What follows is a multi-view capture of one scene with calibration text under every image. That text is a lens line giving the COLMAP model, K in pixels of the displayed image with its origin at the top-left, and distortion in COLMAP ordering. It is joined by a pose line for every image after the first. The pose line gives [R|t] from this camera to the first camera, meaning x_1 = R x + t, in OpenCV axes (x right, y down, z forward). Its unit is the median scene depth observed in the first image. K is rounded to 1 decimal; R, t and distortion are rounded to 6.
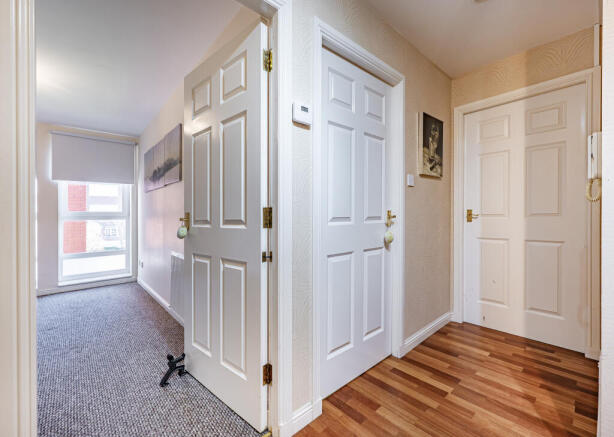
lens RADIAL K [[264.8, 0, 303.5], [0, 264.8, 209.0], [0, 0, 1]] dist [-0.000947, -0.000103]
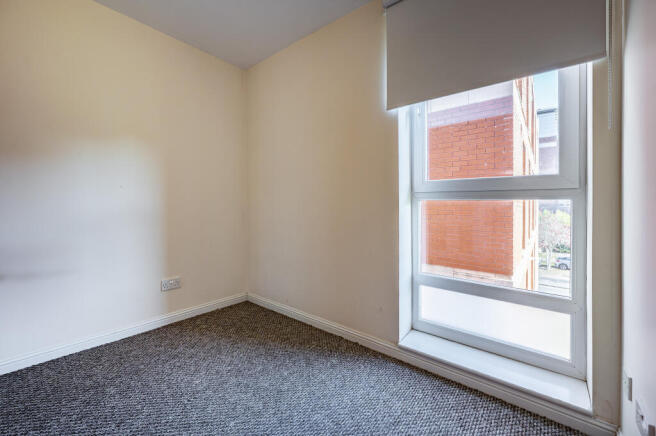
lens RADIAL K [[269.7, 0, 328.6], [0, 269.7, 206.1], [0, 0, 1]] dist [-0.002021, 0.000815]
pose [[0.169140, 0.010045, -0.985541, -0.439167], [0.009702, 0.999883, 0.011856, 0.043294], [0.985544, -0.011567, 0.169022, 0.710641]]
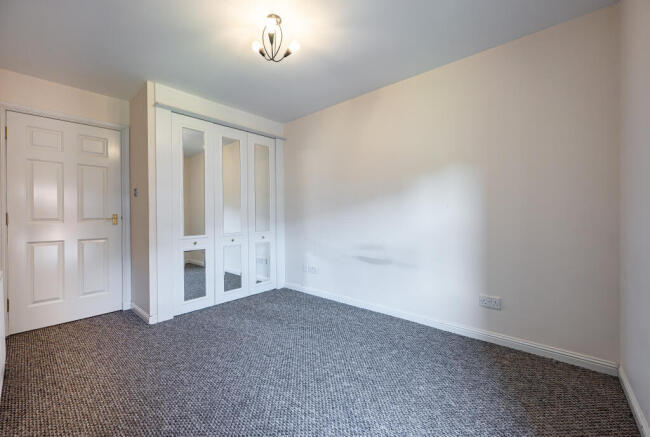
lens RADIAL K [[259.6, 0, 325.7], [0, 259.6, 218.5], [0, 0, 1]] dist [-0.003608, -0.000273]
pose [[-0.990009, 0.018191, -0.139827, -0.629384], [0.019041, 0.999807, -0.004744, 0.034325], [0.139714, -0.007359, -0.990165, 0.942722]]
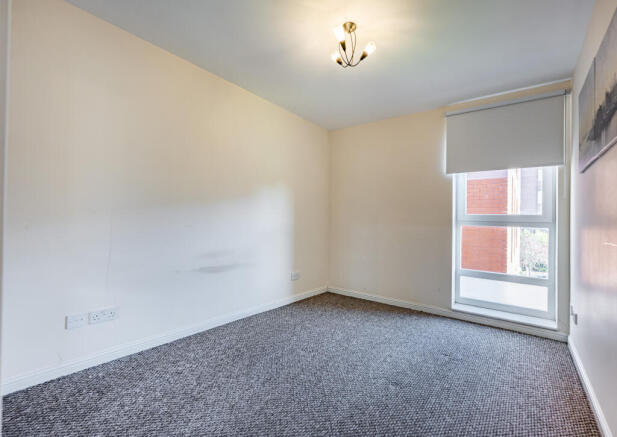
lens RADIAL K [[278.2, 0, 315.2], [0, 278.2, 215.9], [0, 0, 1]] dist [0.001544, -0.000808]
pose [[0.200849, -0.004288, -0.979613, -0.179147], [-0.011157, 0.999916, -0.006664, 0.023457], [0.979559, 0.012268, 0.200784, 0.385716]]
